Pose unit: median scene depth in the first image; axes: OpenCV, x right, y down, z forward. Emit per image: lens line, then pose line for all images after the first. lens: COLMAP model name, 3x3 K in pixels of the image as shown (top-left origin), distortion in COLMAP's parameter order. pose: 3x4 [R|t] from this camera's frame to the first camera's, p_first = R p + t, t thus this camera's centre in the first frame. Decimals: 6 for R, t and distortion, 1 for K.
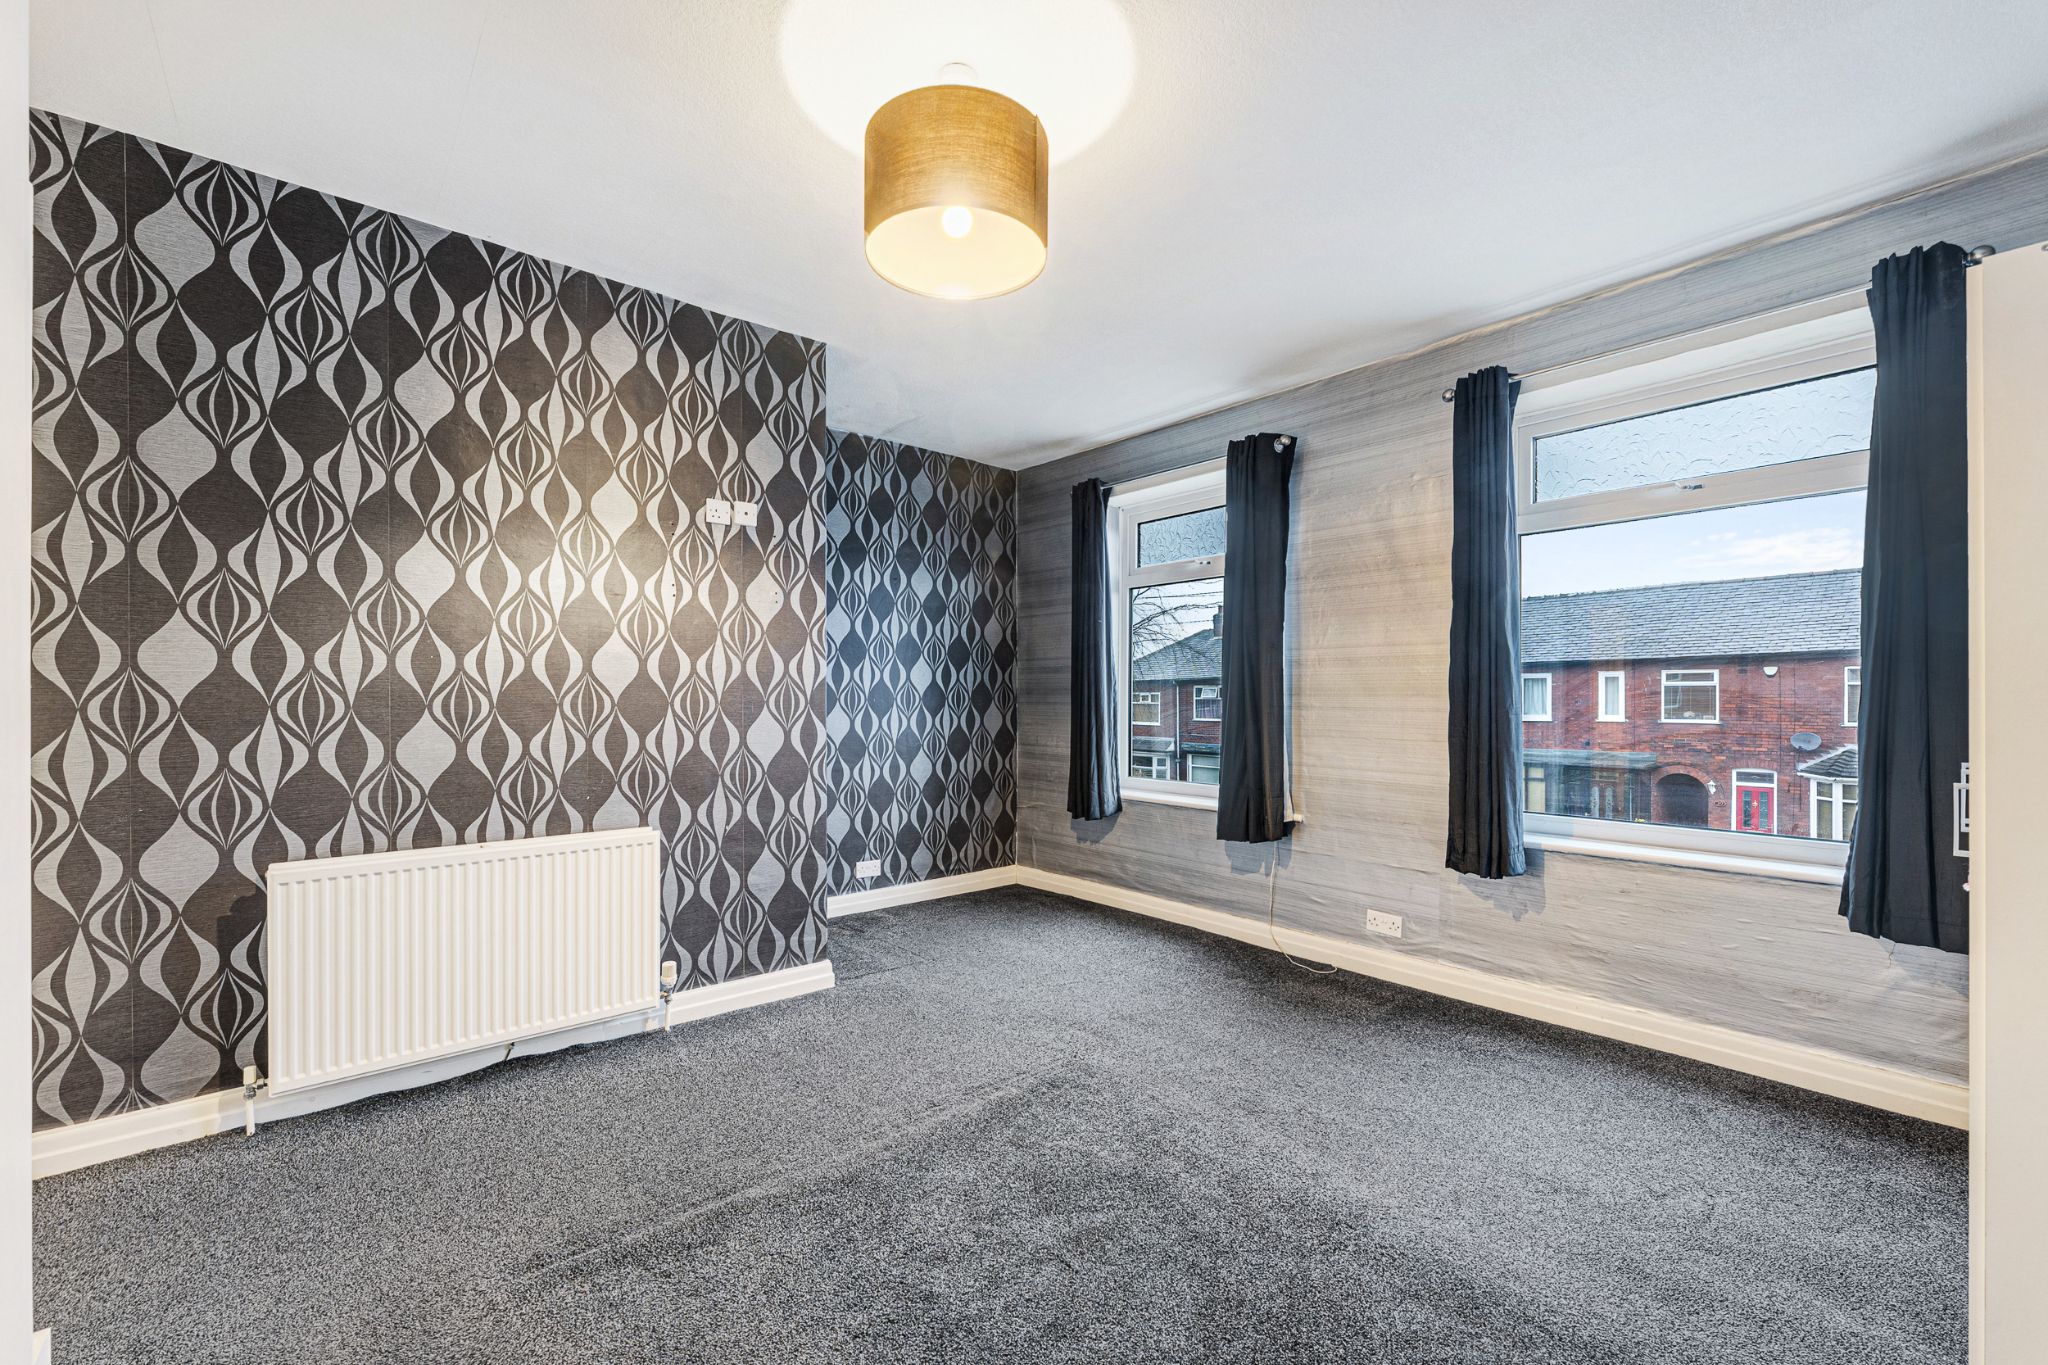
lens RADIAL K [[834.4, 0, 1007.6], [0, 834.4, 692.5], [0, 0, 1]] dist [-0.003994, 0.000847]
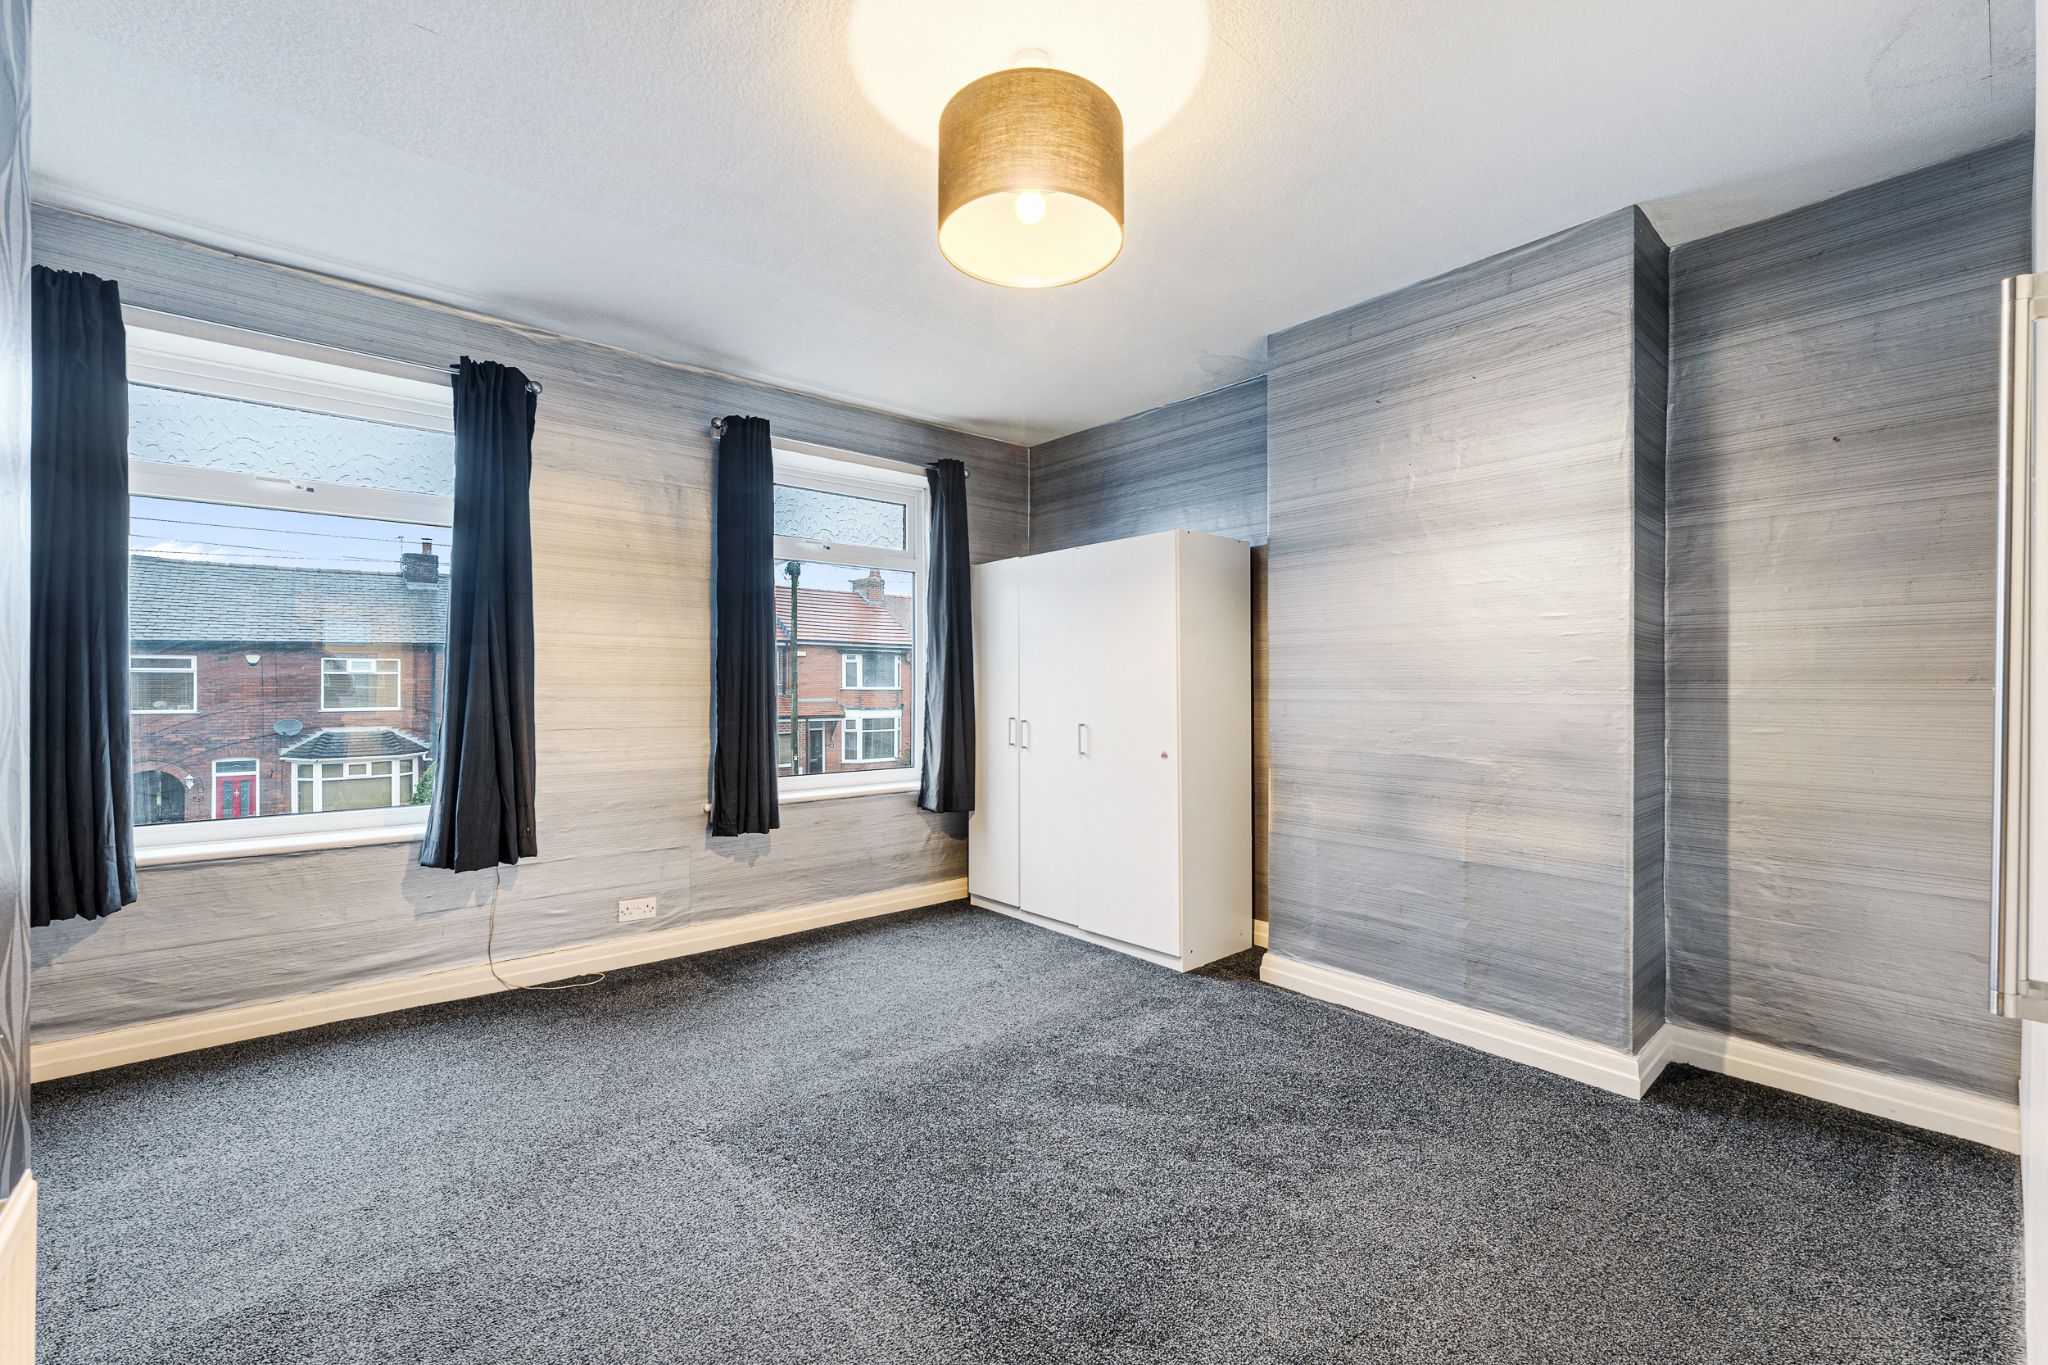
lens RADIAL K [[834.4, 0, 1007.7], [0, 834.4, 688.5], [0, 0, 1]] dist [-0.003994, 0.000847]
pose [[0.005008, -0.004148, 0.999979, -0.508192], [-0.005874, 0.999974, 0.004178, 0.000147], [-0.999970, -0.005894, 0.004983, 0.491825]]
